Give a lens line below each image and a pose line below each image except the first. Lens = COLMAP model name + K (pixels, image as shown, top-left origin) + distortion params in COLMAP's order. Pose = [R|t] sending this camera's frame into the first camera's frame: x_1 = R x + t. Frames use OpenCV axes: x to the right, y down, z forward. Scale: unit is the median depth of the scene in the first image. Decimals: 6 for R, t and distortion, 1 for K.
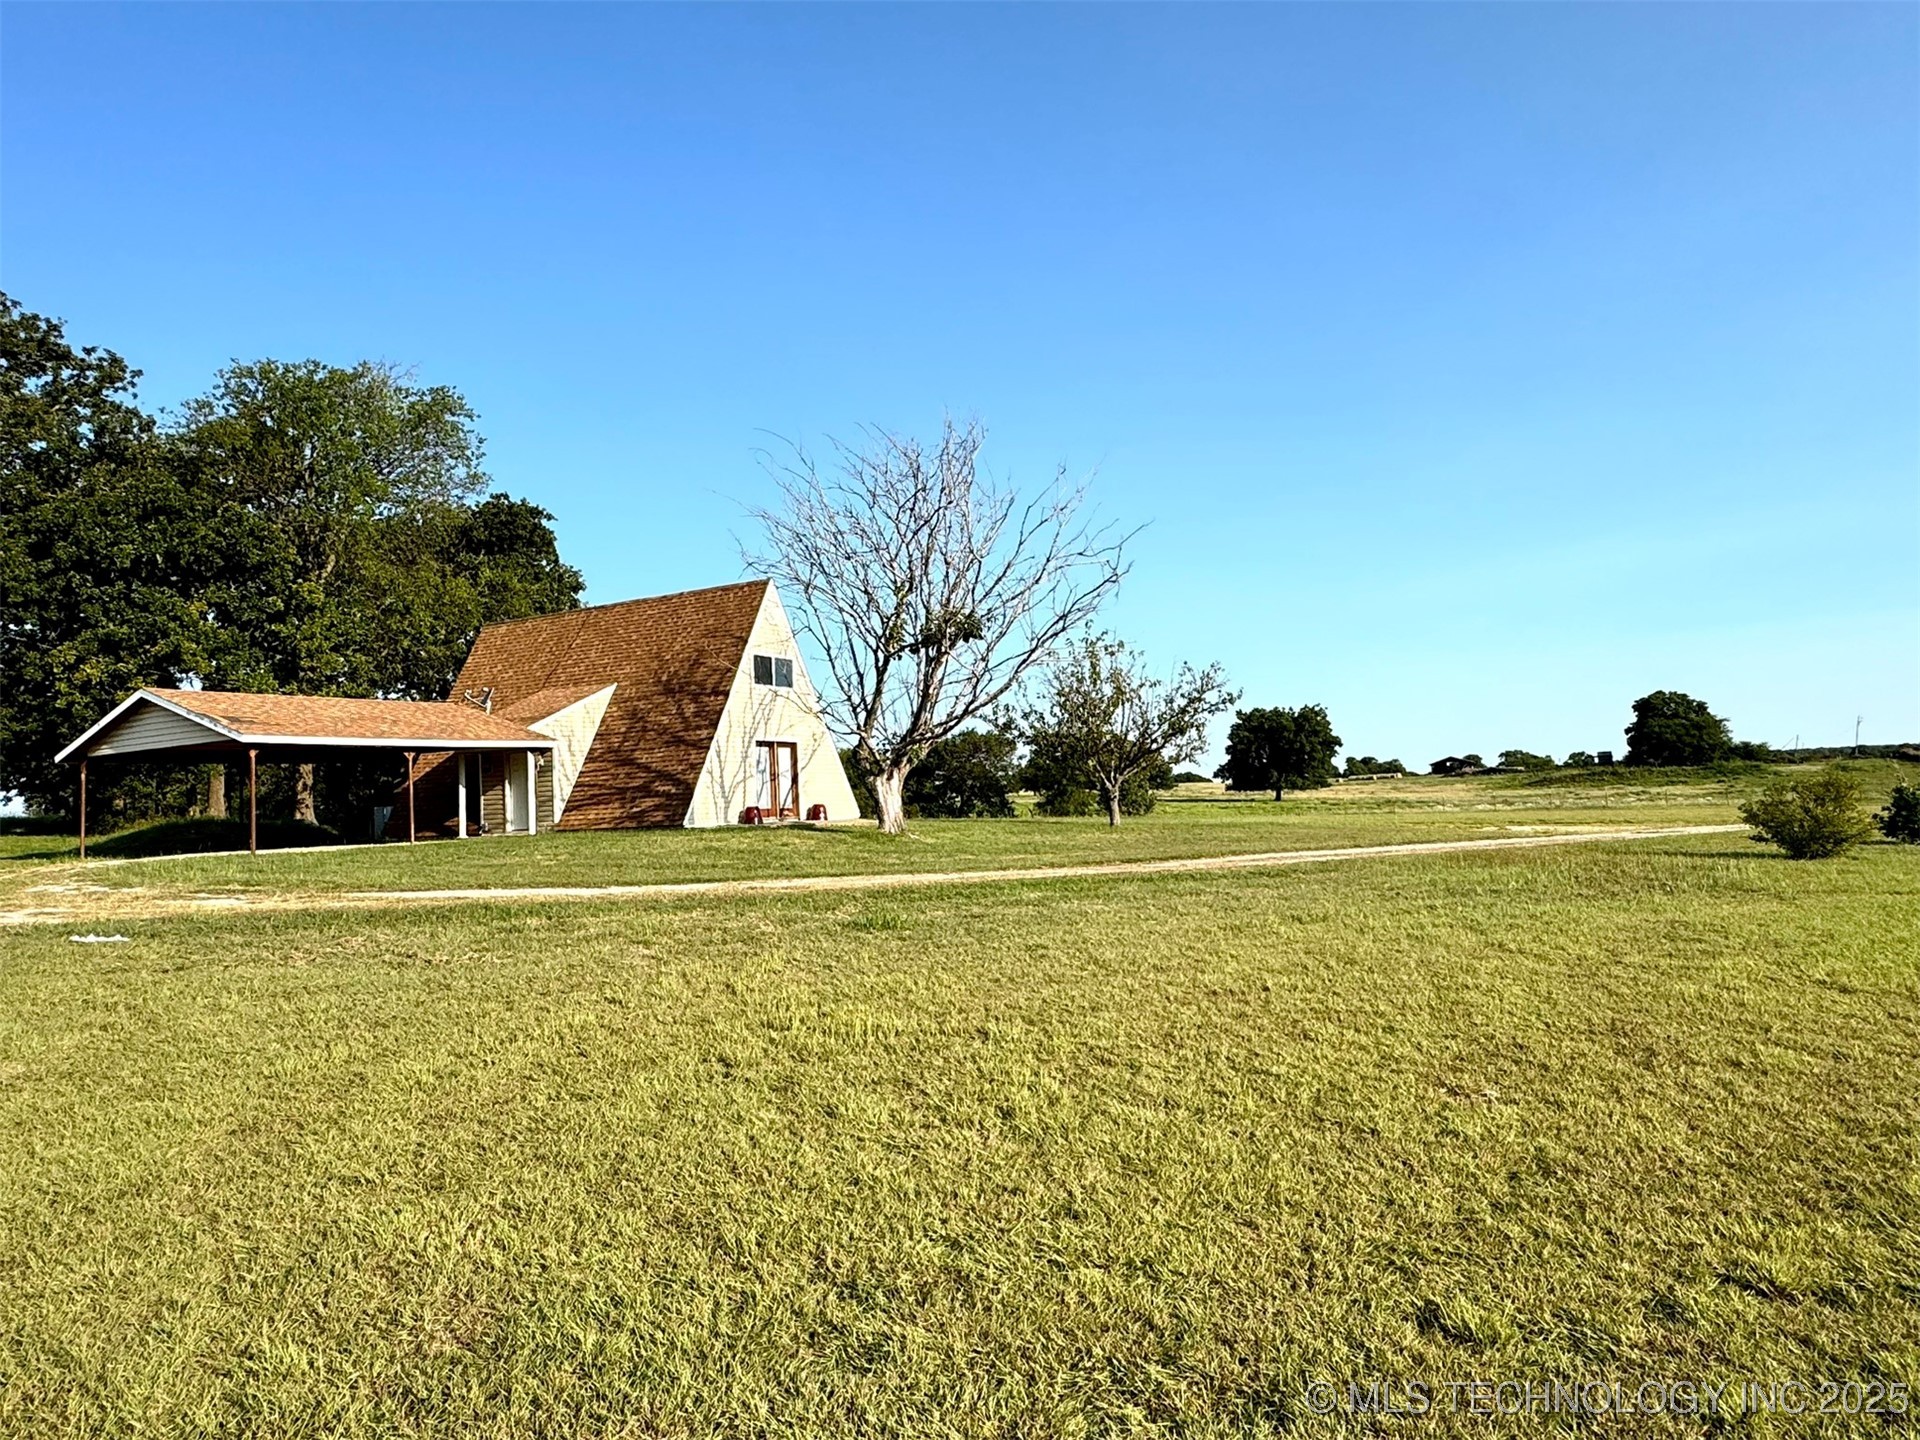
lens RADIAL K [[1256.8, 0, 948.7], [0, 1256.8, 731.1], [0, 0, 1]] dist [0.001037, -0.000288]
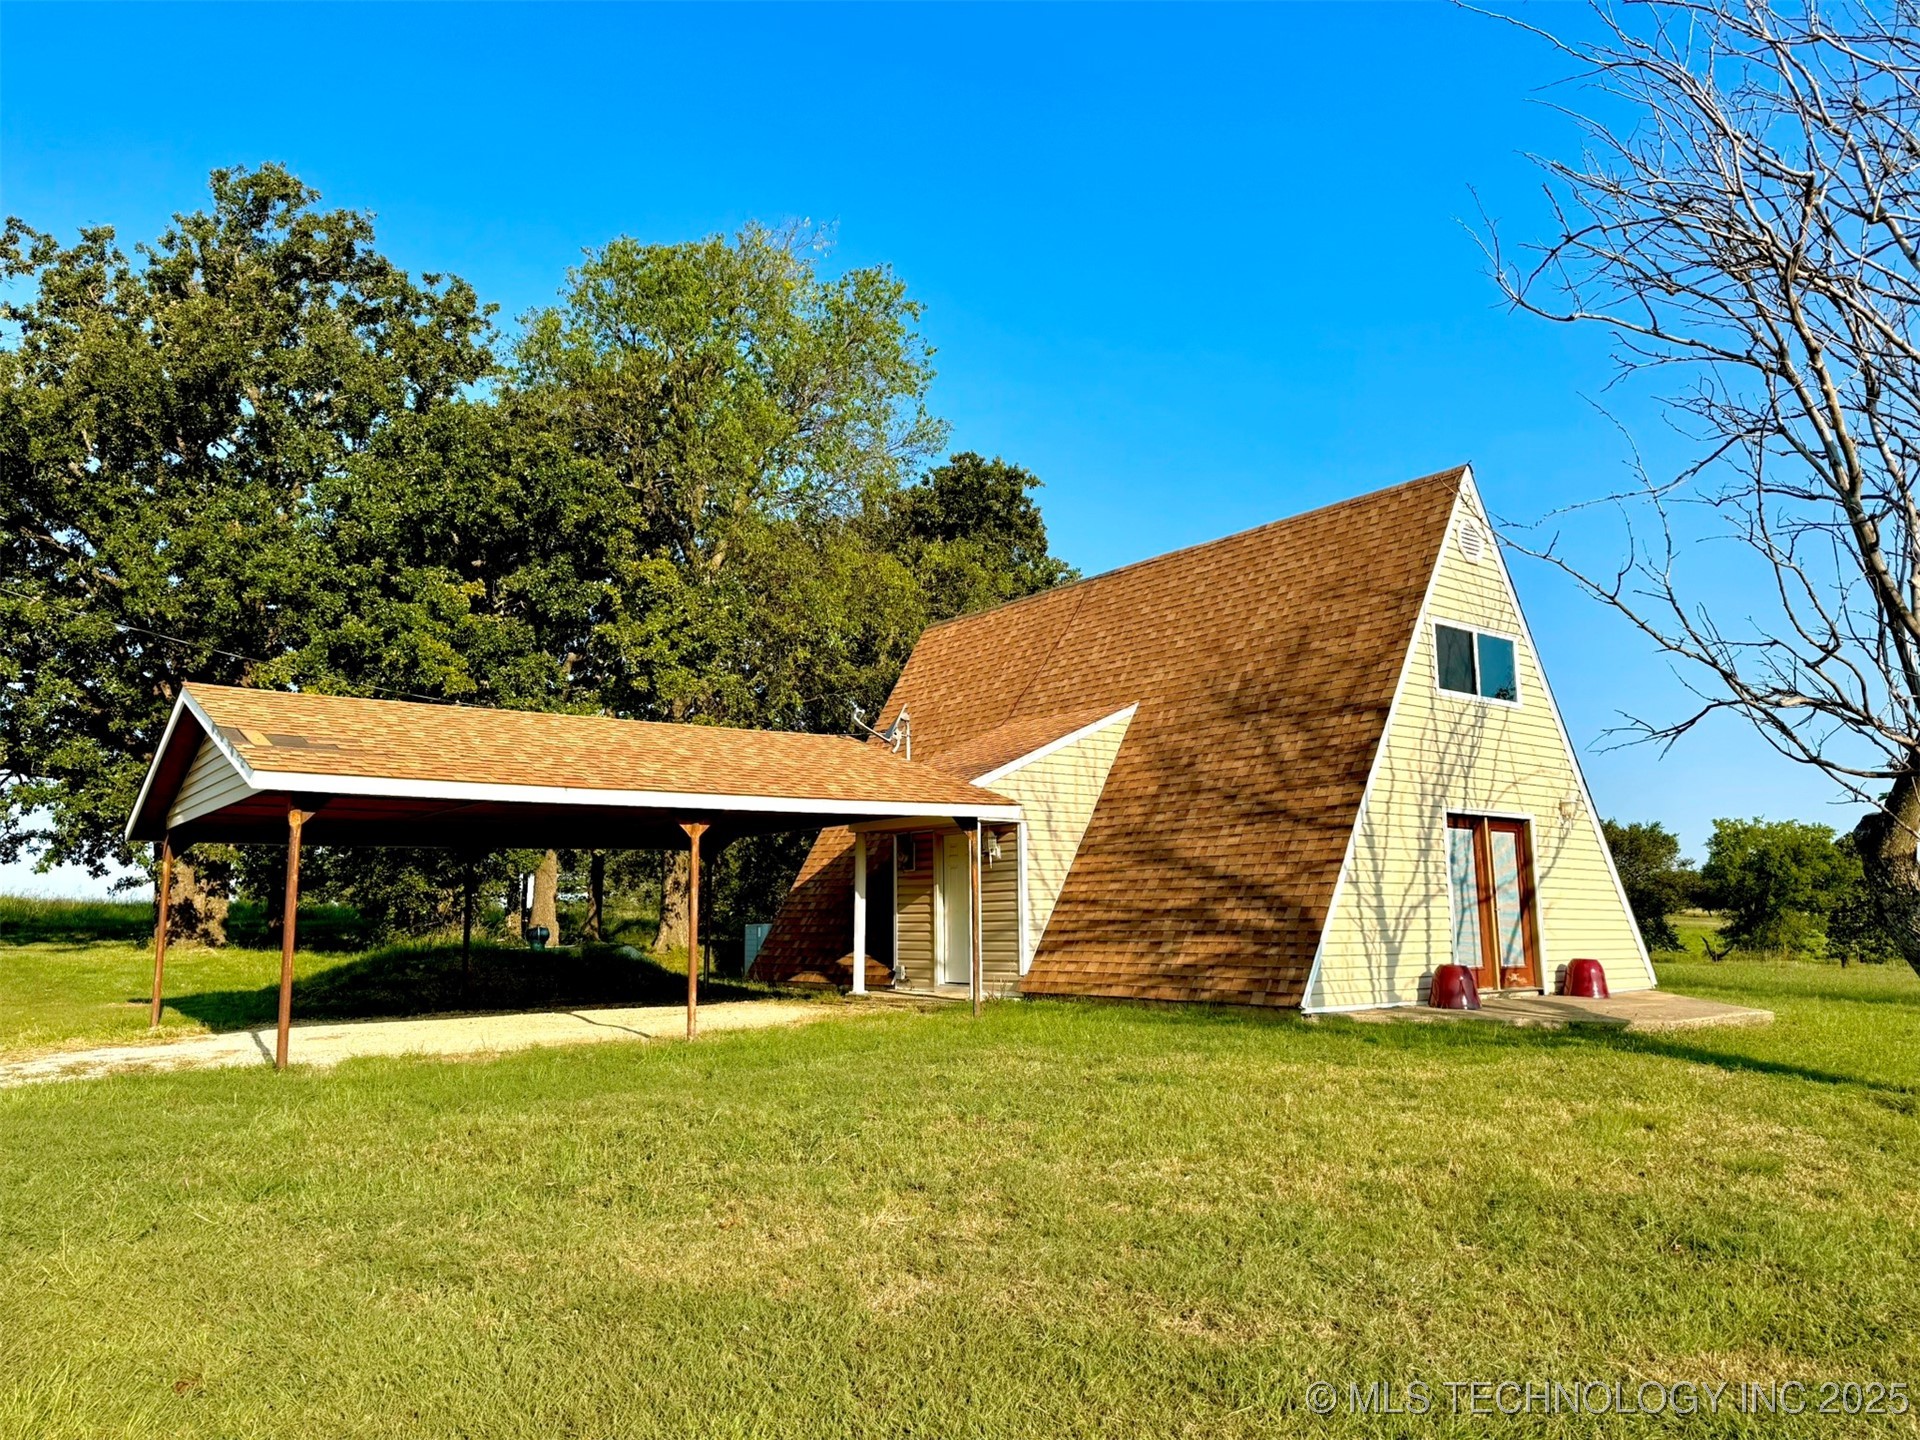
lens RADIAL K [[1328.4, 0, 959.4], [0, 1328.4, 723.2], [0, 0, 1]] dist [0.105416, -0.016829]
pose [[0.928488, -0.019671, -0.370841, -0.133063], [-0.008520, 0.997205, -0.074229, 0.012472], [0.371265, 0.072081, 0.925725, 0.478319]]
